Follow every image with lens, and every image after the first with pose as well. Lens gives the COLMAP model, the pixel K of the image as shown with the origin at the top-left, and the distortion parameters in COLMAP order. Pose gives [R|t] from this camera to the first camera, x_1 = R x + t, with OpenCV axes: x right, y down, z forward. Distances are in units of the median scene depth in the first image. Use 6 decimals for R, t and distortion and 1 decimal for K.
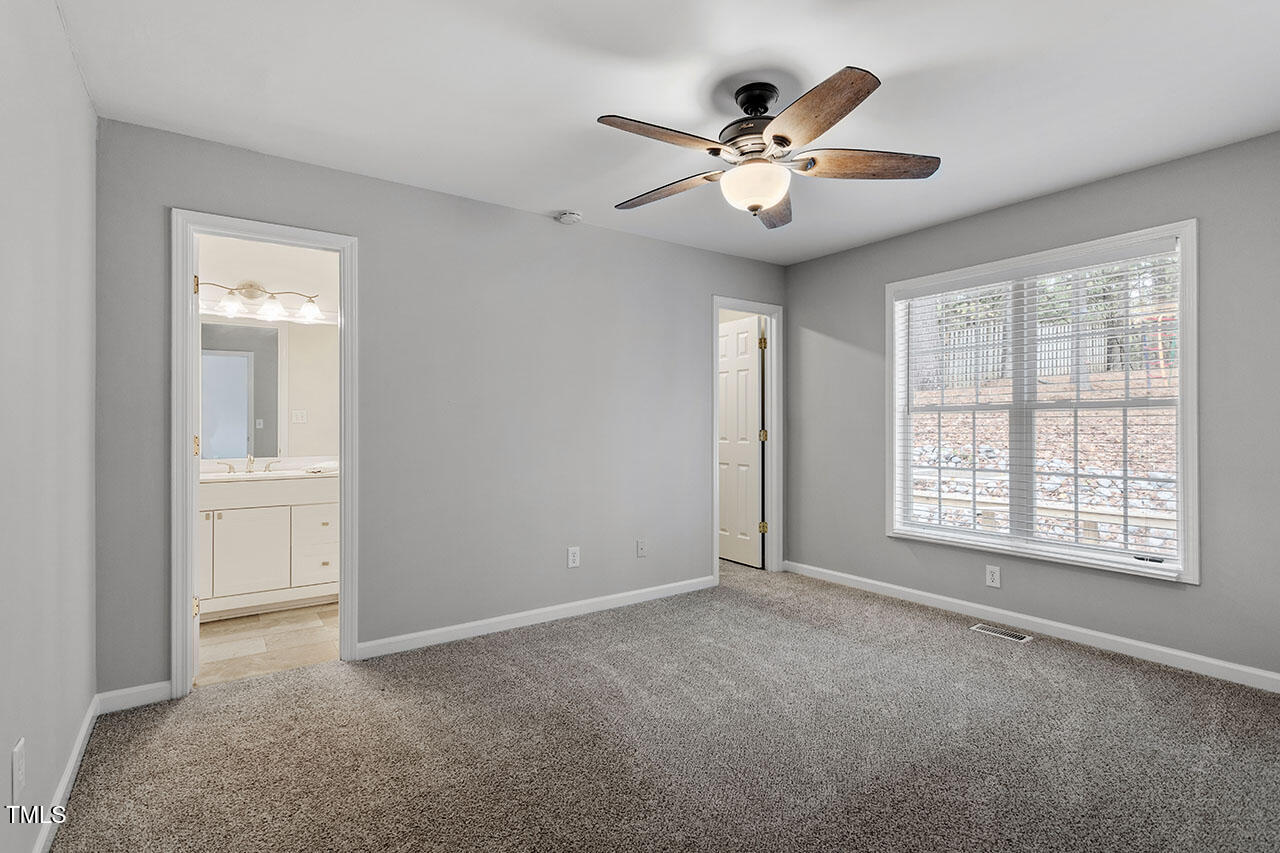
lens RADIAL K [[616.2, 0, 637.8], [0, 616.2, 428.5], [0, 0, 1]] dist [0.013165, -0.000734]
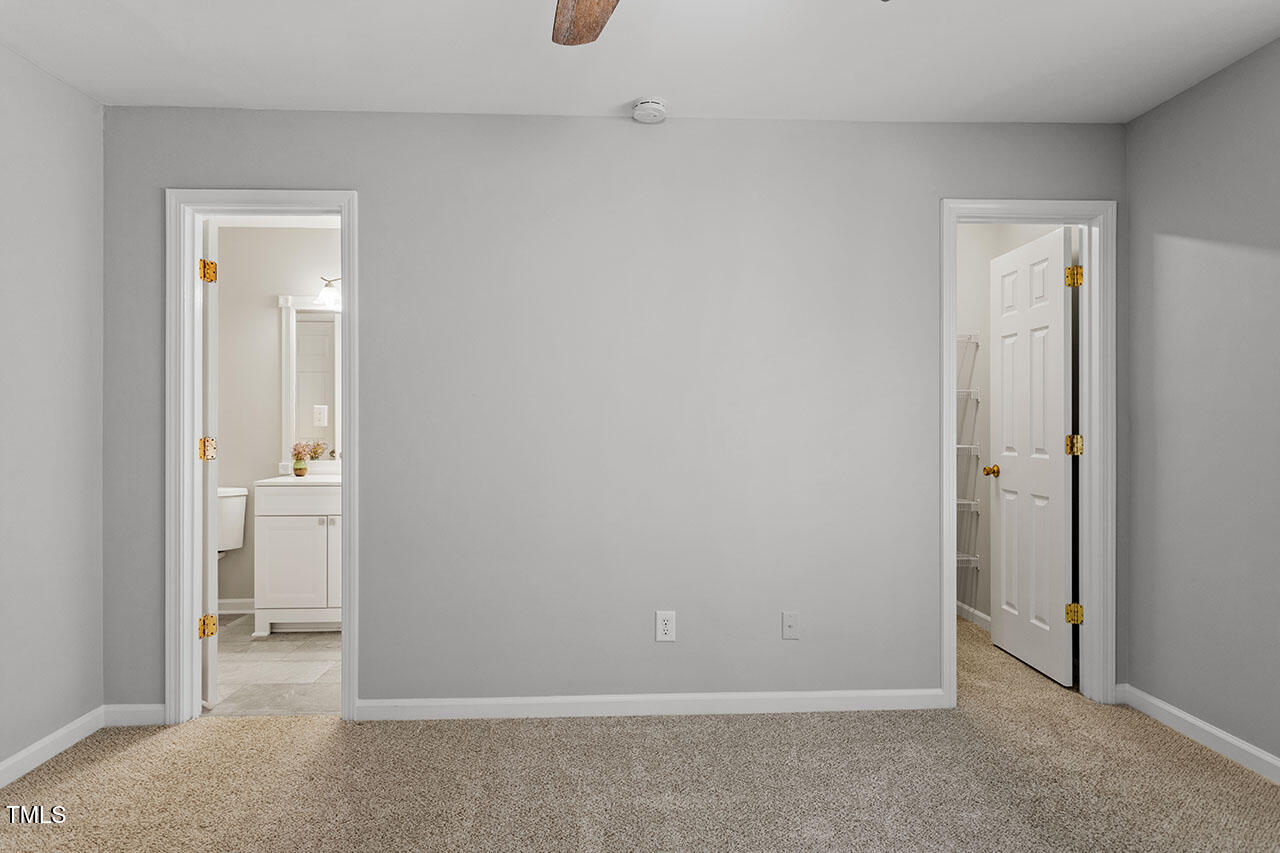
lens RADIAL K [[670.0, 0, 640.0], [0, 670.0, 426.5], [0, 0, 1]] dist [0.006131, 0.000857]
pose [[0.840531, 0.003369, -0.541753, 0.248890], [-0.003408, 0.999994, 0.000931, -0.005556], [0.541753, 0.001064, 0.840537, 0.361486]]
